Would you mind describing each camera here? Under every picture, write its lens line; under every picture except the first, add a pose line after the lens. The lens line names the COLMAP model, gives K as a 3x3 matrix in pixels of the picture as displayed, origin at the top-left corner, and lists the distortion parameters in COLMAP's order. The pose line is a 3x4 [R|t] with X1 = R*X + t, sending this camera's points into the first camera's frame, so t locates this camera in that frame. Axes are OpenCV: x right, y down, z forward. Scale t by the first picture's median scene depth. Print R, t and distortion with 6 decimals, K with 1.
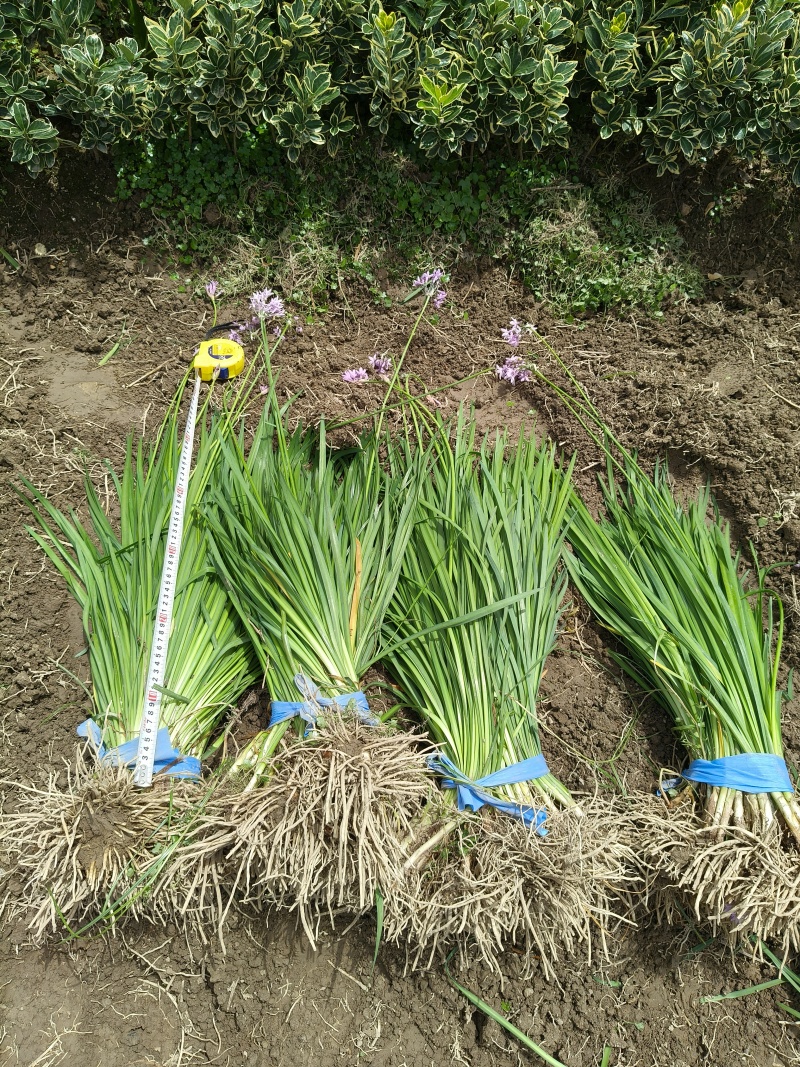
lens RADIAL K [[811.0, 0, 399.5], [0, 811.0, 512.0], [0, 0, 1]] dist [0.088546, -0.205529]
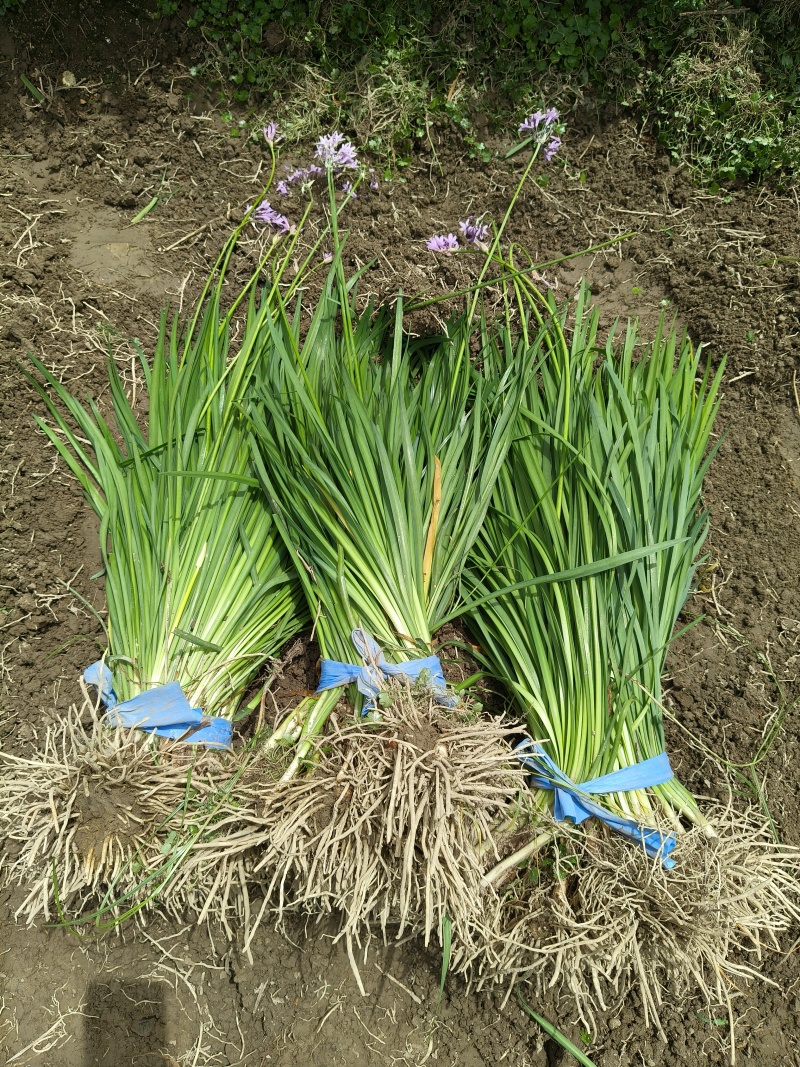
lens RADIAL K [[815.4, 0, 378.6], [0, 815.4, 557.5], [0, 0, 1]] dist [0.039379, -0.109527]
pose [[0.993878, 0.068472, -0.086702, -0.034306], [-0.053011, 0.984102, 0.169510, -0.000675], [0.096930, -0.163876, 0.981707, 0.211885]]
